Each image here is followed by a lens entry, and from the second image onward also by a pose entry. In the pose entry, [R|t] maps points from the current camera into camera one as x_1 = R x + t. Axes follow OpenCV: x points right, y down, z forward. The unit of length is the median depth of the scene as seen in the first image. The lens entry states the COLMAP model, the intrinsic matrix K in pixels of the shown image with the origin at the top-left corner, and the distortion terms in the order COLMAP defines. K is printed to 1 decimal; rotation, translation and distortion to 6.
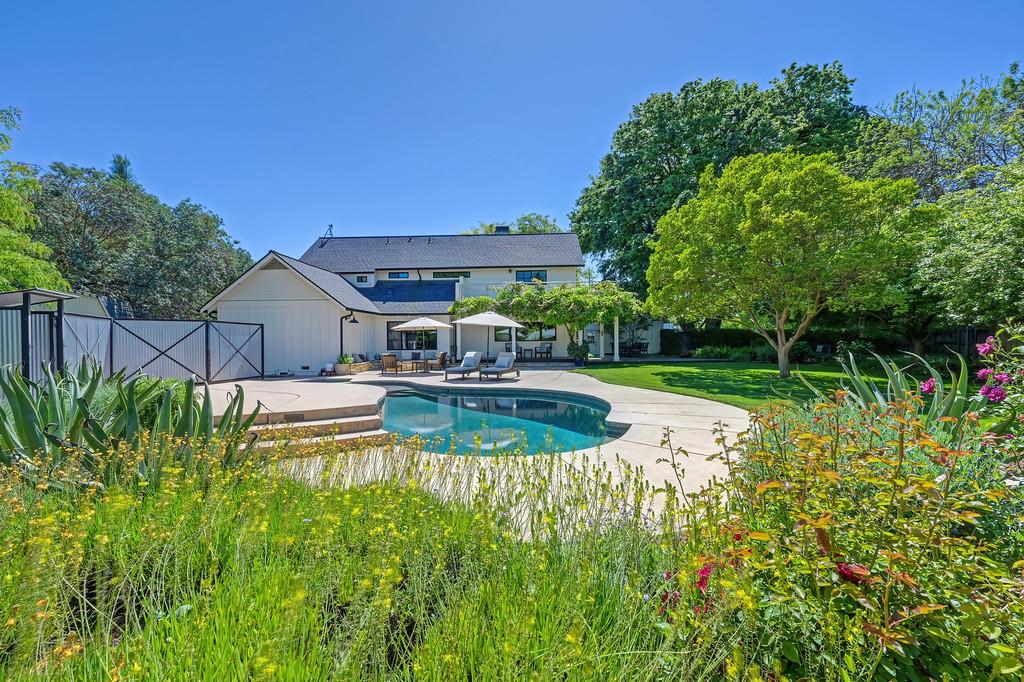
lens RADIAL K [[404.3, 0, 512.0], [0, 404.3, 341.0], [0, 0, 1]] dist [0.000451, 0.000053]
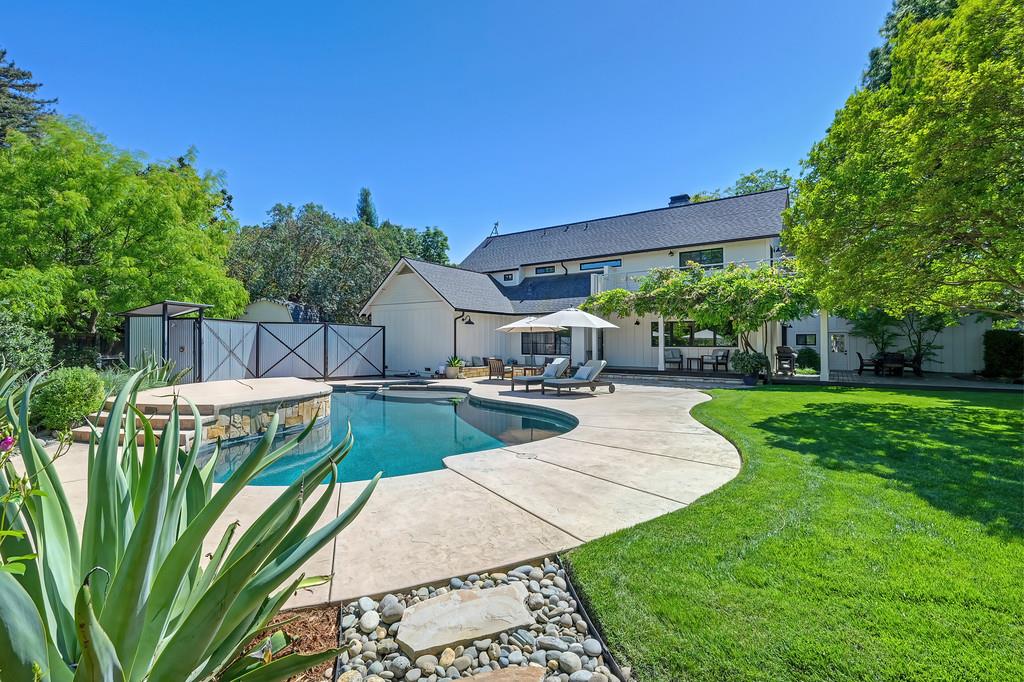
lens RADIAL K [[462.7, 0, 512.0], [0, 462.7, 341.0], [0, 0, 1]] dist [0.000455, -0.000642]
pose [[0.833540, 0.010103, -0.552366, 0.246631], [-0.015271, 0.999872, -0.004756, -0.001517], [0.552248, 0.012400, 0.833588, 0.129680]]
